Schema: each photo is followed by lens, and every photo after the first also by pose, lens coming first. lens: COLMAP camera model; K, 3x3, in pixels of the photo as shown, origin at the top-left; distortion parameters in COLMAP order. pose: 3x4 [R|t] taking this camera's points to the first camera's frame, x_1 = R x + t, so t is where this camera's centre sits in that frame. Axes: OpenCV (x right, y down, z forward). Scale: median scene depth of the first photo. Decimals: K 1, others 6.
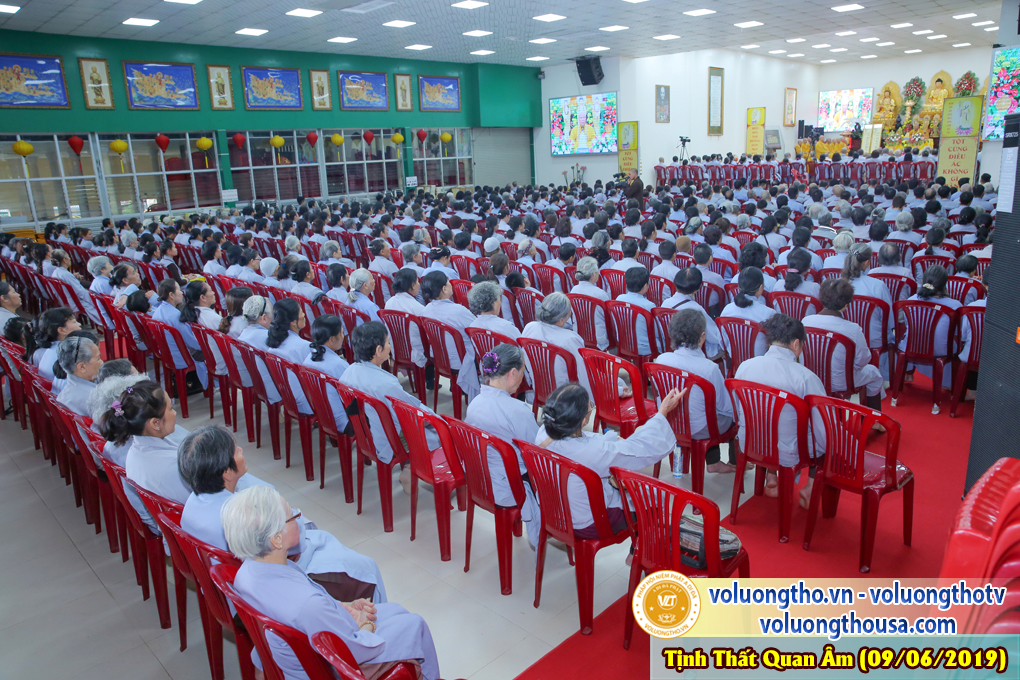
lens RADIAL K [[705.9, 0, 510.0], [0, 705.9, 340.0], [0, 0, 1]] dist [-0.110514, 0.091853]
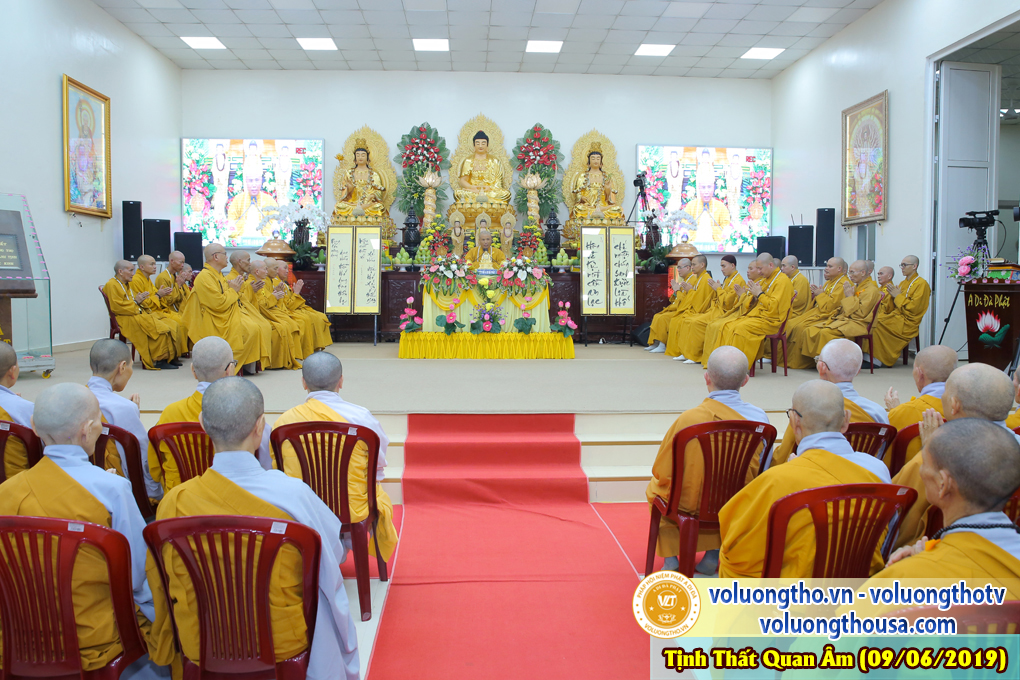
lens RADIAL K [[746.6, 0, 510.0], [0, 746.6, 340.0], [0, 0, 1]] dist [-0.106891, 0.076721]
pose [[0.668221, -0.011103, 0.743880, 0.367831], [0.154902, 0.980051, -0.124520, -0.240492], [-0.727658, 0.198435, 0.656610, 0.847424]]
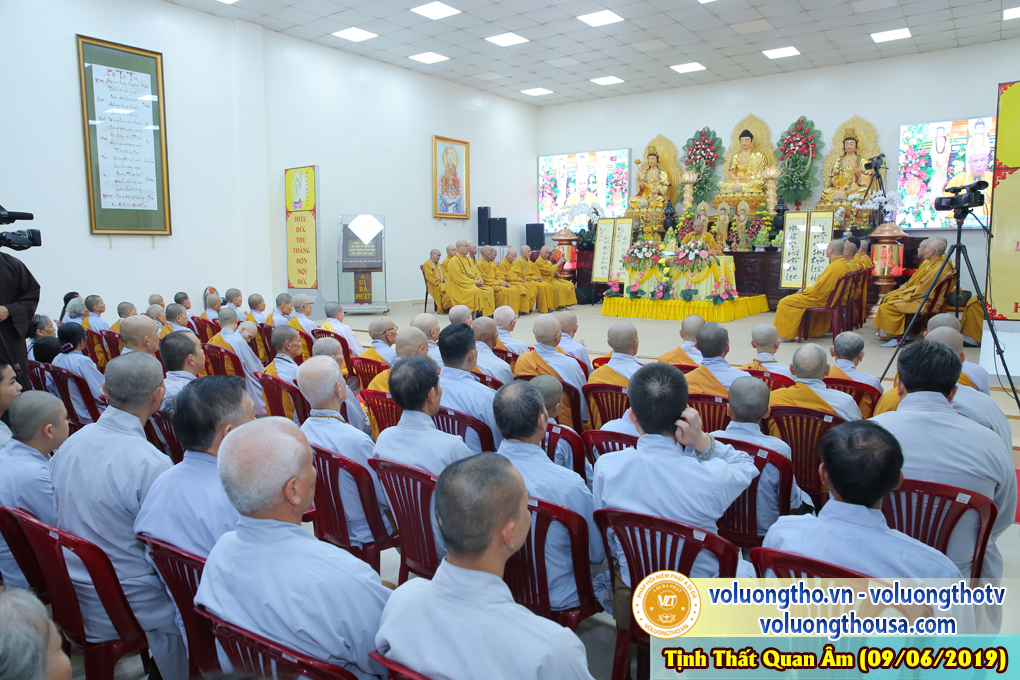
lens RADIAL K [[692.3, 0, 510.0], [0, 692.3, 340.0], [0, 0, 1]] dist [-0.111700, 0.083951]
pose [[0.987550, 0.014184, 0.156666, 0.461976], [0.006436, 0.991449, -0.130332, -0.208905], [-0.157175, 0.129718, 0.979014, 0.682964]]
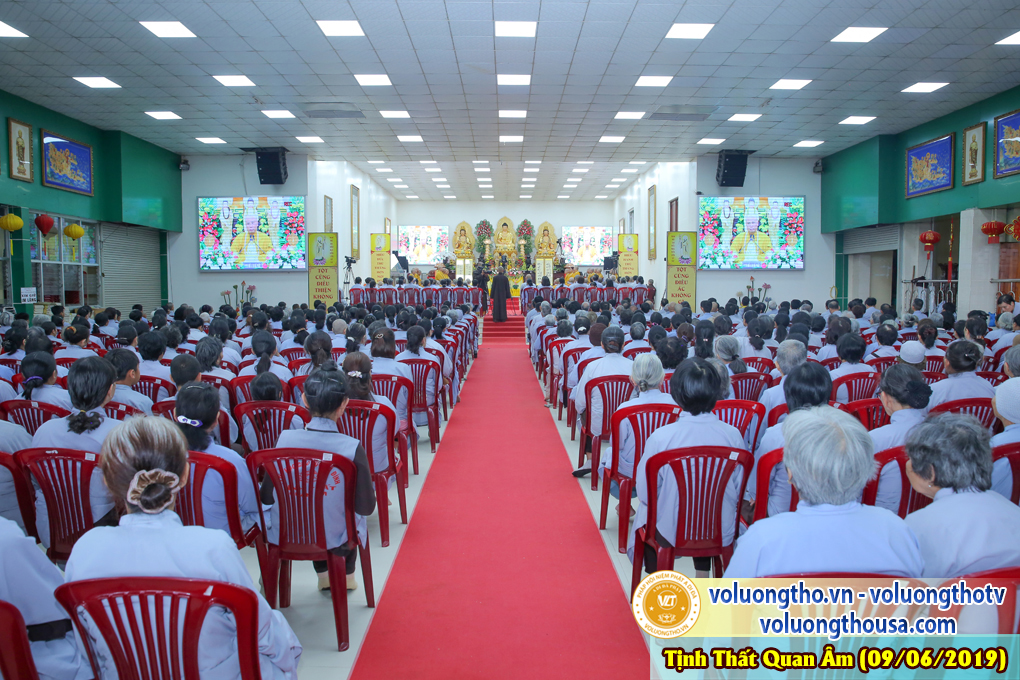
lens RADIAL K [[705.9, 0, 510.0], [0, 705.9, 340.0], [0, 0, 1]] dist [-0.110514, 0.091853]
pose [[0.703758, -0.009156, 0.710381, -0.227520], [0.149698, 0.979378, -0.135679, -0.039548], [-0.694489, 0.201827, 0.690616, 0.266581]]
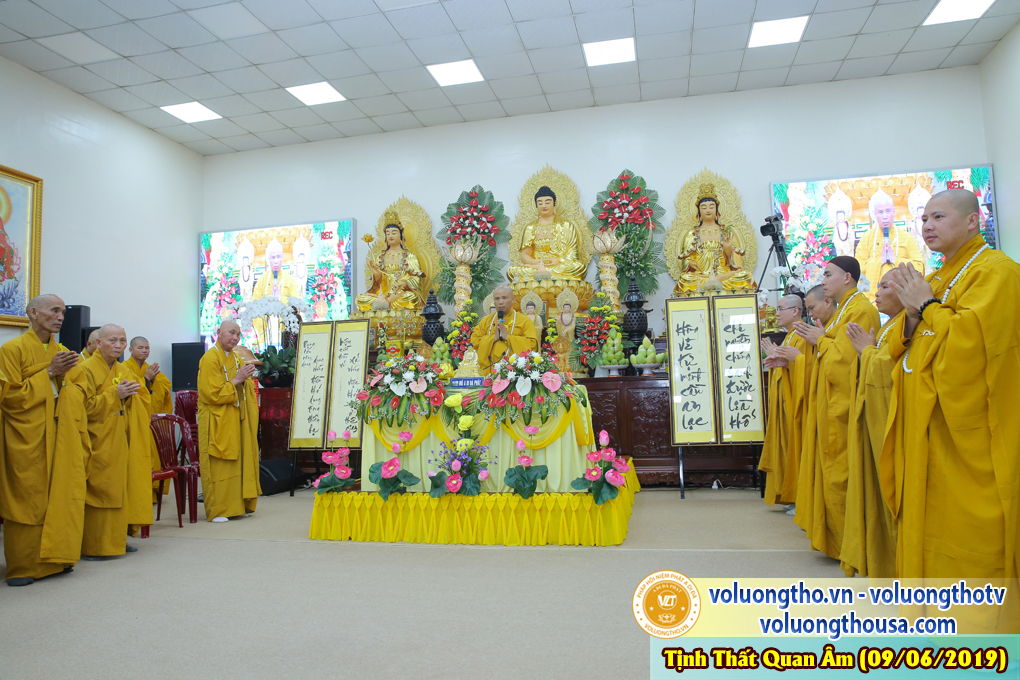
lens RADIAL K [[692.3, 0, 510.0], [0, 692.3, 340.0], [0, 0, 1]] dist [-0.111700, 0.083951]
pose [[0.844554, 0.050352, 0.533098, 0.537358], [0.133339, 0.944433, -0.300444, -0.271854], [-0.518604, 0.324824, 0.790911, 0.926071]]
